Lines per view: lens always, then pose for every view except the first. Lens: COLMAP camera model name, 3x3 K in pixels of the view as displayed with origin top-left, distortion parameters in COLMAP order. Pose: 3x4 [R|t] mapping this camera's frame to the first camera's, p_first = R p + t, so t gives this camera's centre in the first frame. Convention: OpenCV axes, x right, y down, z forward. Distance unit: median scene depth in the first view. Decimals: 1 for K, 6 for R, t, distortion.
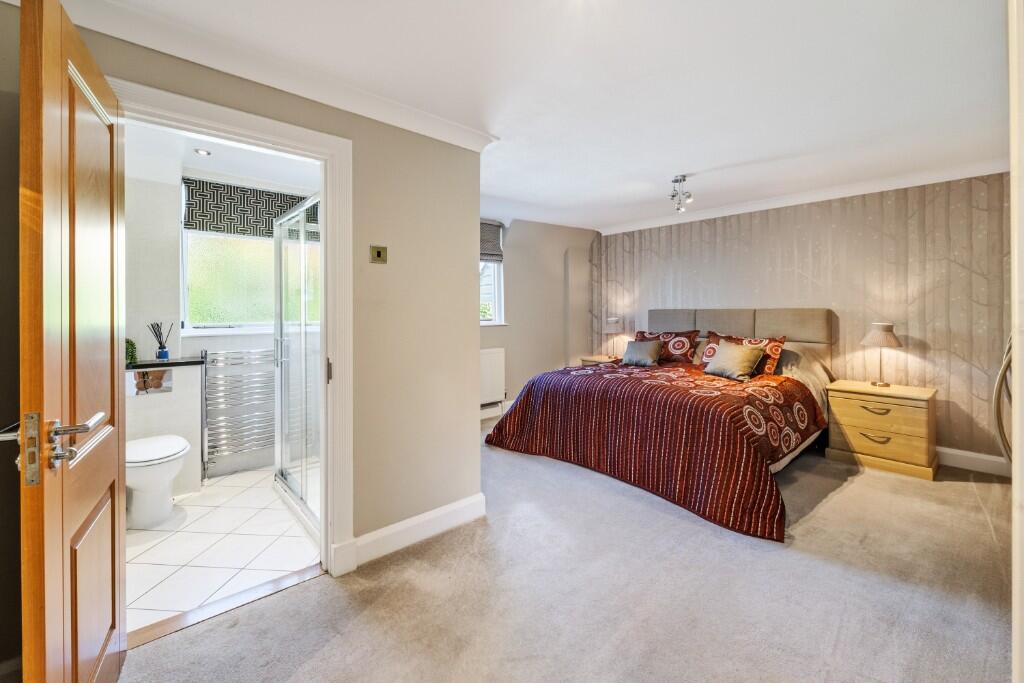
lens RADIAL K [[428.0, 0, 511.7], [0, 428.0, 315.8], [0, 0, 1]] dist [-0.000050, 0.000009]
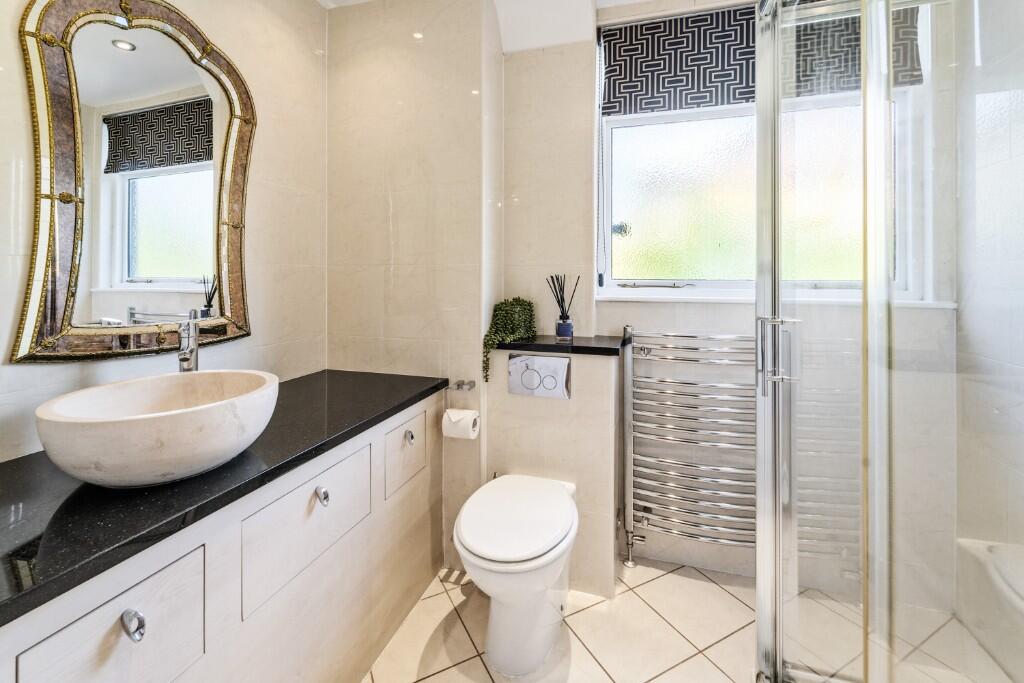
lens RADIAL K [[445.4, 0, 511.9], [0, 445.4, 267.9], [0, 0, 1]] dist [0.000338, -0.000433]
pose [[0.492292, -0.004543, -0.870418, -0.297135], [-0.007934, 0.999921, -0.009706, 0.011610], [0.870394, 0.011685, 0.492218, 0.594541]]
